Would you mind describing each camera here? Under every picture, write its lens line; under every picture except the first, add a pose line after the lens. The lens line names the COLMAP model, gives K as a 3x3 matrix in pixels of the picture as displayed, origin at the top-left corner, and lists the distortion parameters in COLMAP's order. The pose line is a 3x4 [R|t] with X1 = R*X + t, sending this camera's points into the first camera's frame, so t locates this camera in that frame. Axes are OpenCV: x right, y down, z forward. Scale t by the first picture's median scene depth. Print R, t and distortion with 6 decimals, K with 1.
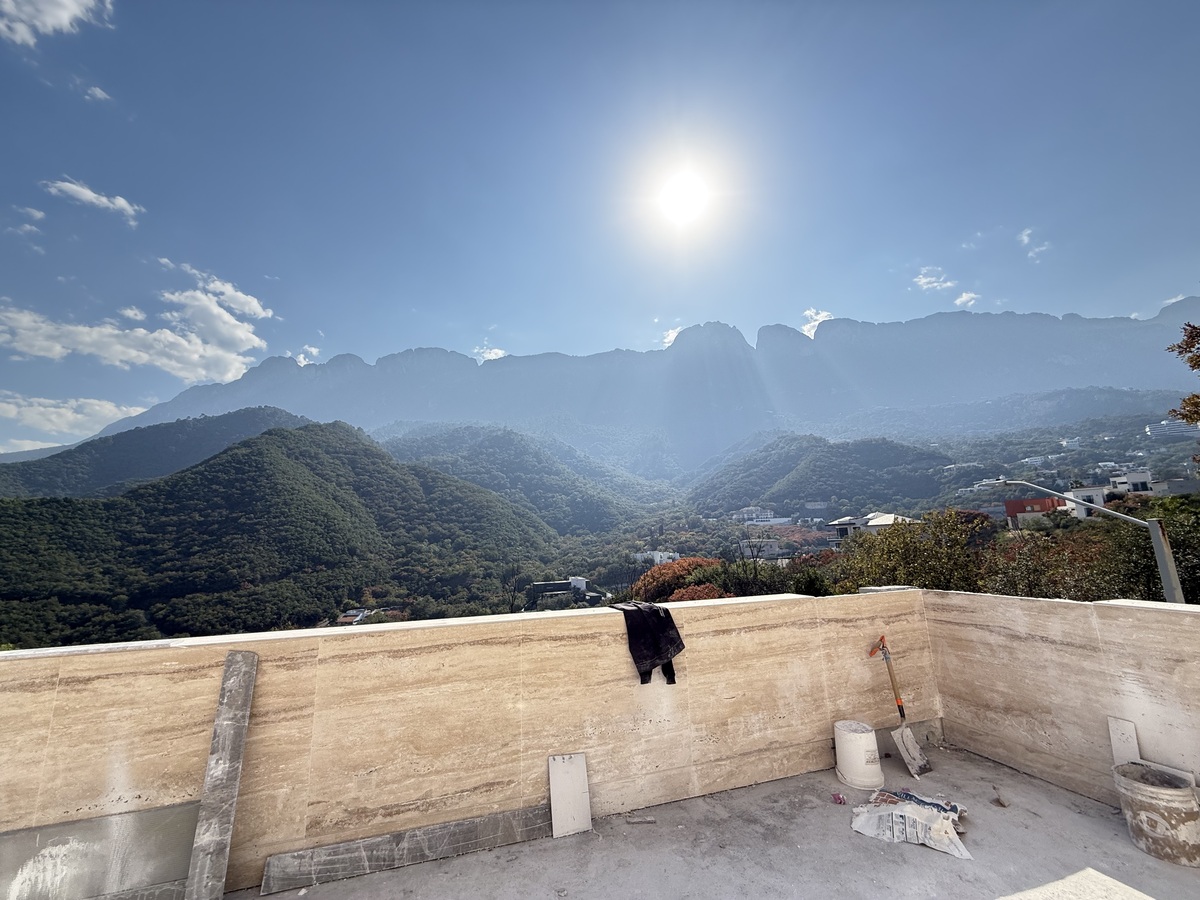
lens RADIAL K [[478.7, 0, 595.9], [0, 478.7, 449.6], [0, 0, 1]] dist [0.000460, 0.000043]
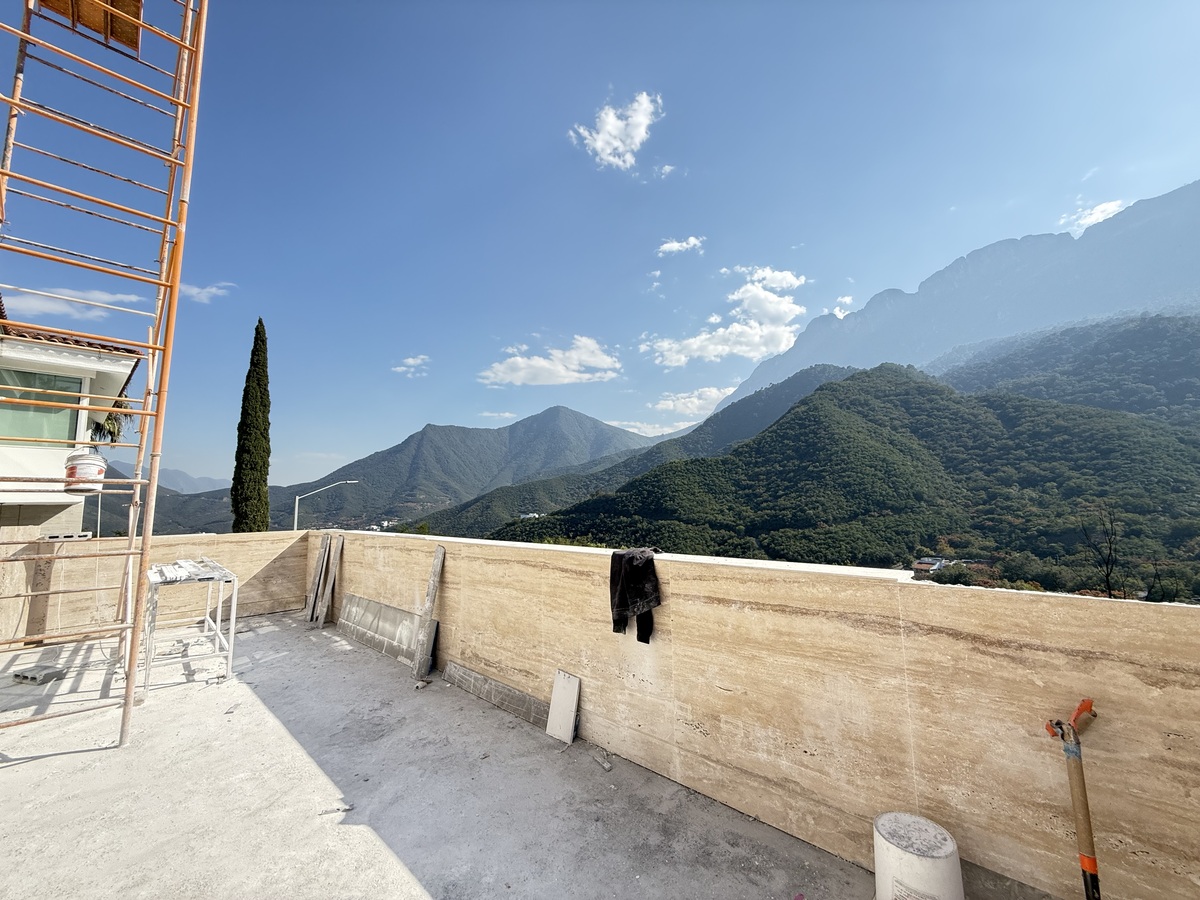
lens RADIAL K [[478.7, 0, 595.9], [0, 478.7, 449.6], [0, 0, 1]] dist [0.000460, 0.000043]
pose [[0.487245, -0.072059, -0.870287, 0.776660], [0.169471, 0.985446, 0.013288, 0.103184], [0.856663, -0.153963, 0.492365, 0.479286]]
